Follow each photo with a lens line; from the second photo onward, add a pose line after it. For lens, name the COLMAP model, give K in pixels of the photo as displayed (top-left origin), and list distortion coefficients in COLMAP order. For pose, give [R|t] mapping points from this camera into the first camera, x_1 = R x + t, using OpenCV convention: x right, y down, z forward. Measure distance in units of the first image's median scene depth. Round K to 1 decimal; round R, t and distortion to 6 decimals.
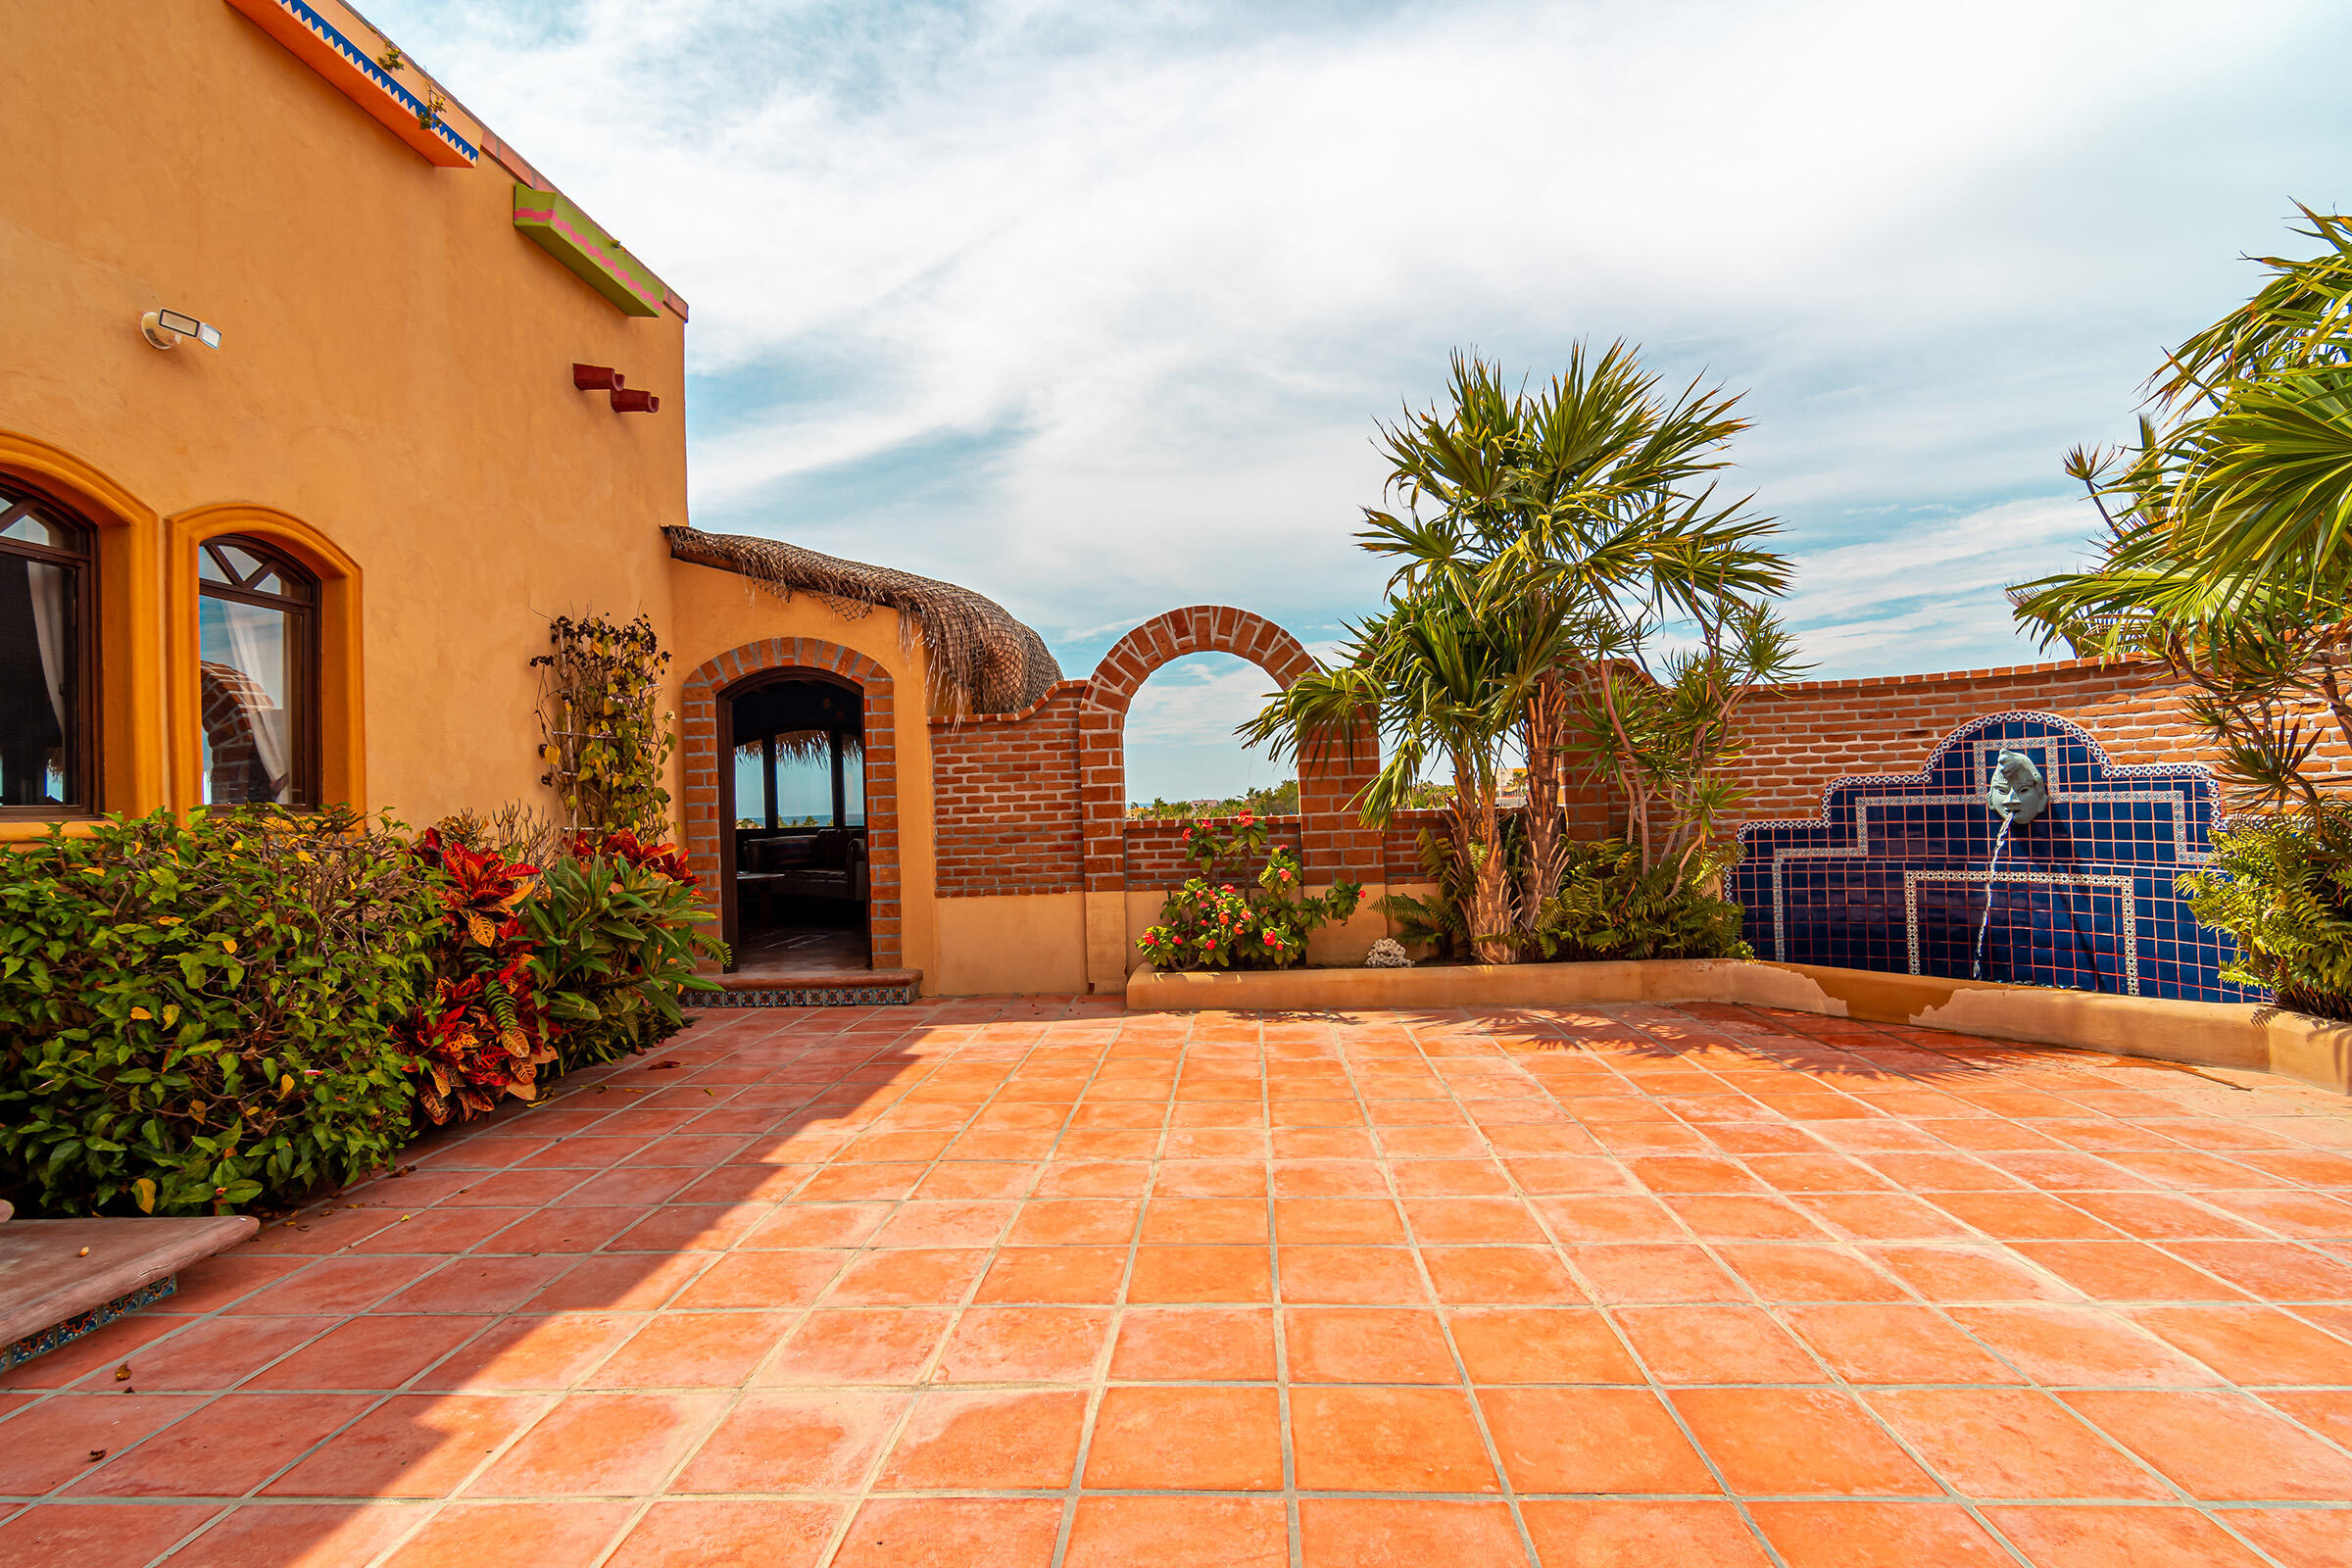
lens RADIAL K [[1163.6, 0, 1179.4], [0, 1163.6, 769.7], [0, 0, 1]] dist [-0.000683, 0.000502]
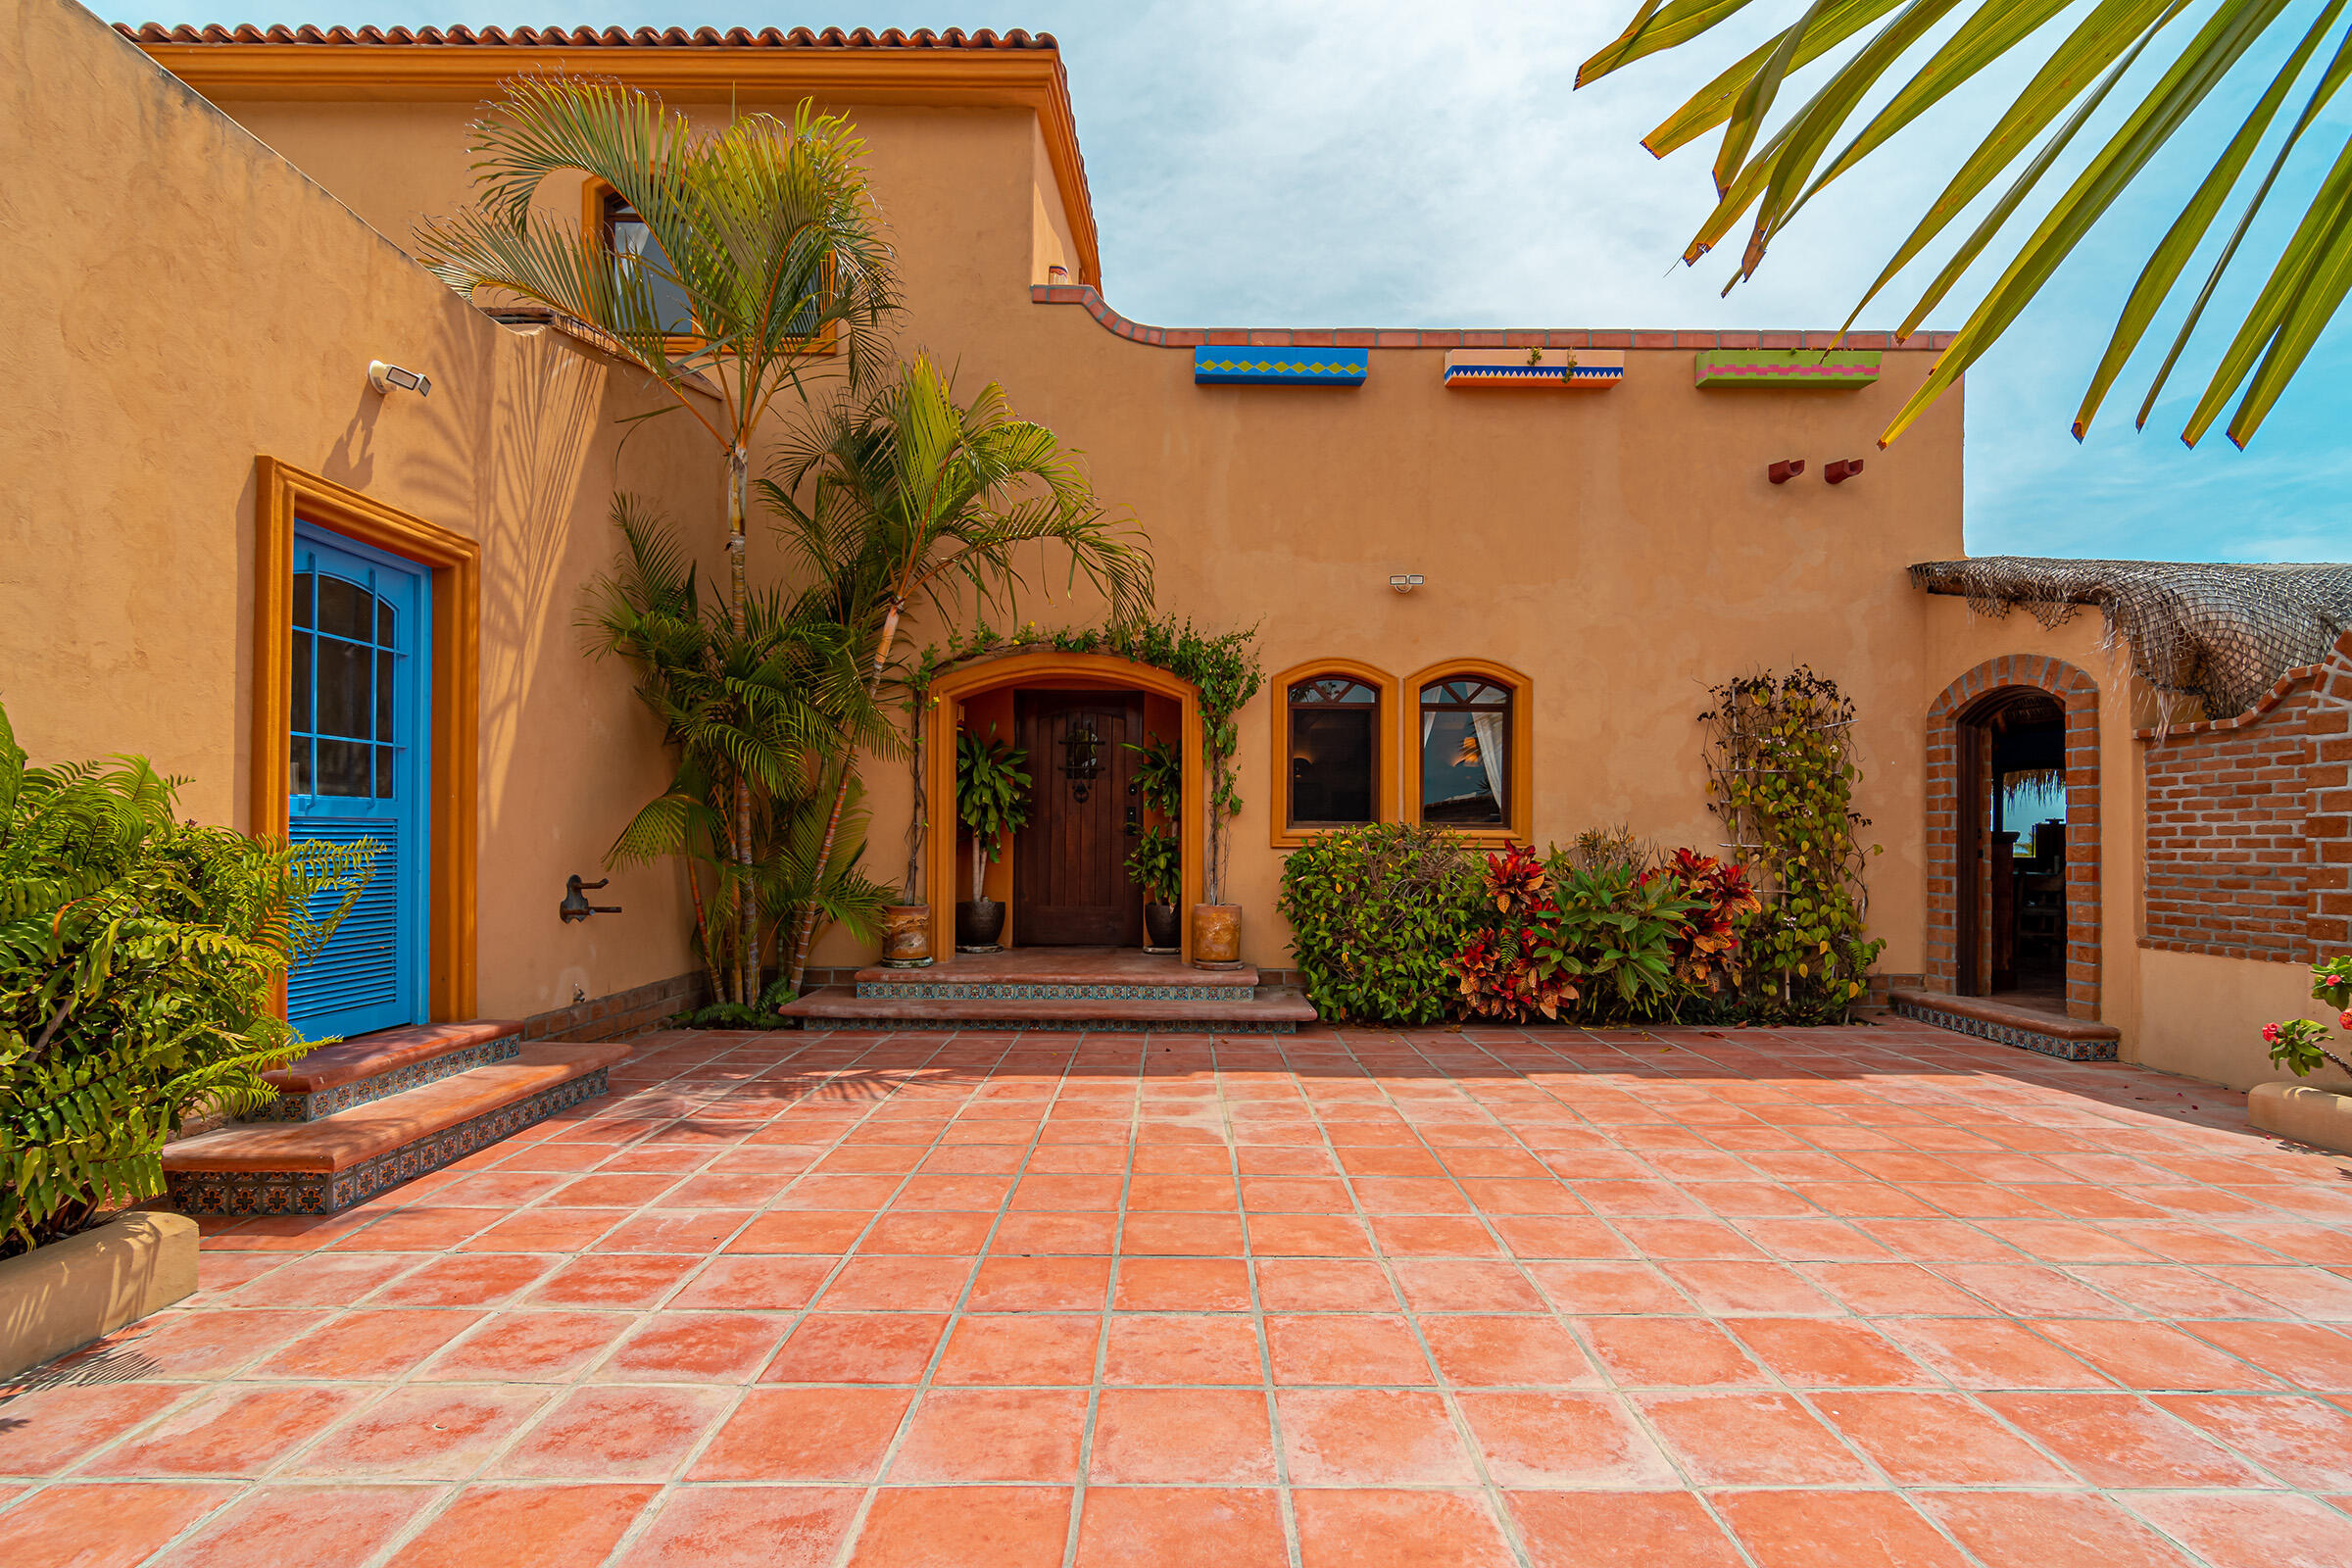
lens RADIAL K [[1121.2, 0, 1176.0], [0, 1121.2, 838.7], [0, 0, 1]] dist [0.000536, 0.000300]
pose [[0.053404, 0.031924, -0.998063, 0.562345], [0.017664, 0.999302, 0.032909, -0.006339], [0.998417, -0.019387, 0.052803, 0.275226]]
